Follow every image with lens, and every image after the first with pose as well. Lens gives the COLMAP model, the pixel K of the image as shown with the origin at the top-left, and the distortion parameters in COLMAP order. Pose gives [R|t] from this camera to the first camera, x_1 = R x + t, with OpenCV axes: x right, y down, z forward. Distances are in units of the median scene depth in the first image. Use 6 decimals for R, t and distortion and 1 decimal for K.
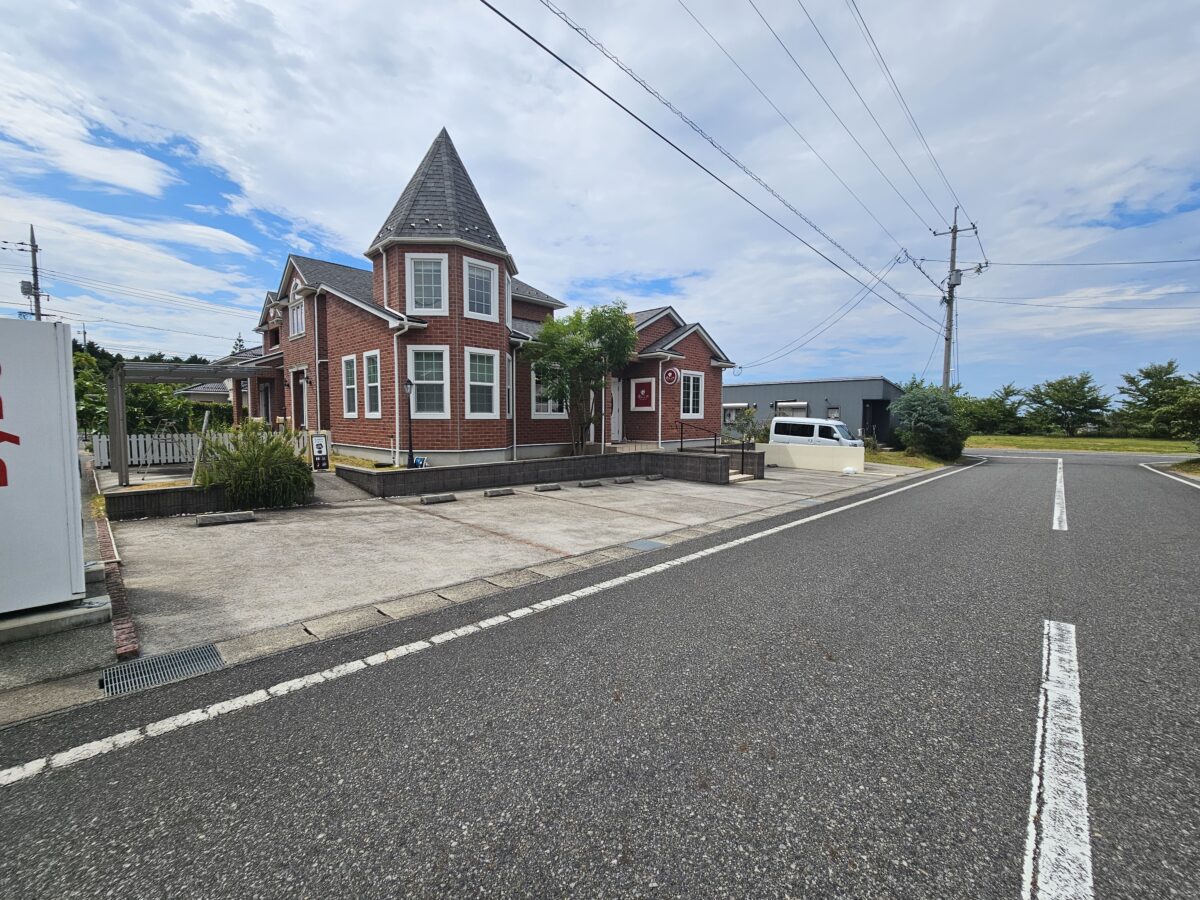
lens RADIAL K [[488.7, 0, 596.8], [0, 488.7, 445.5], [0, 0, 1]] dist [0.000747, -0.000538]
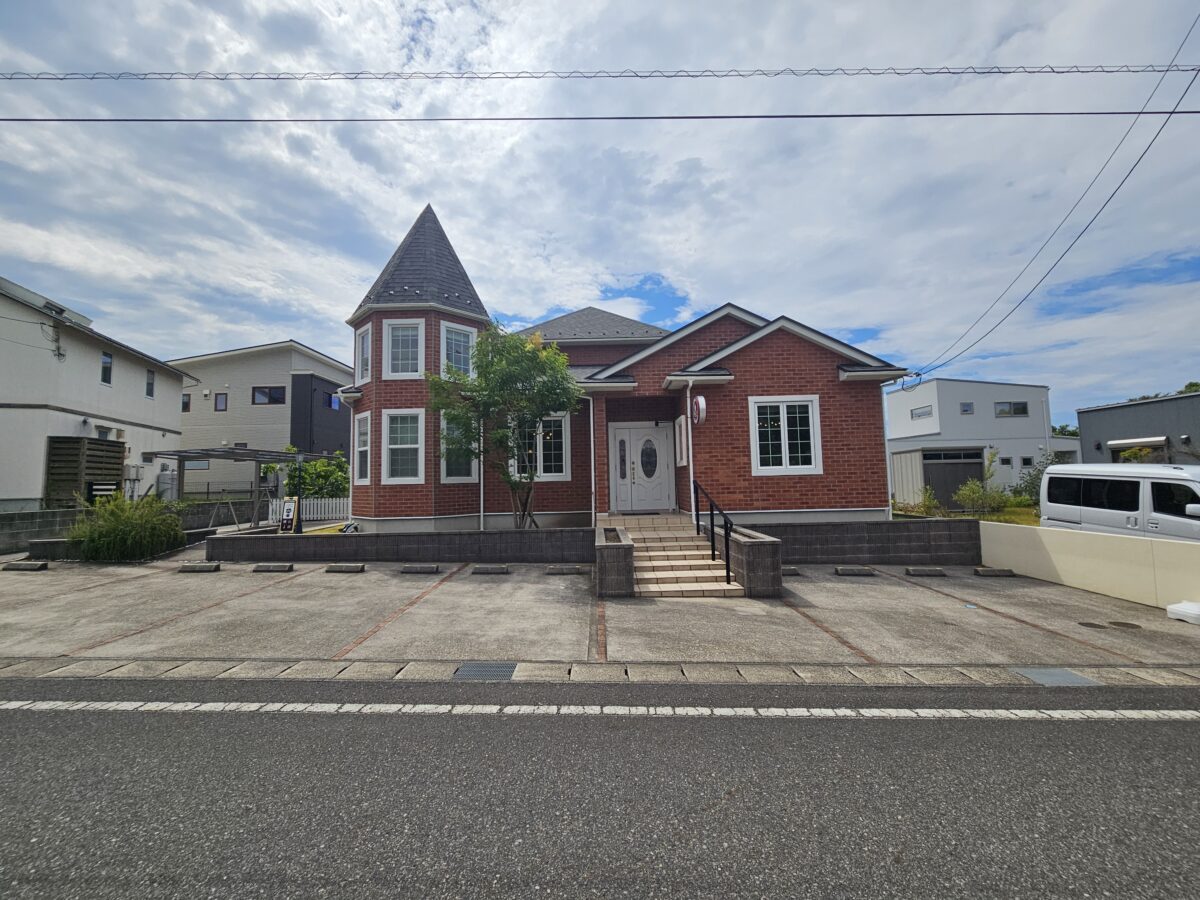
lens RADIAL K [[475.9, 0, 616.6], [0, 475.9, 467.8], [0, 0, 1]] dist [-0.000355, -0.000107]
pose [[0.694972, -0.035603, -0.718155, 0.462774], [-0.015649, 0.997788, -0.064610, -0.022183], [0.718867, 0.056141, 0.692877, 0.443174]]
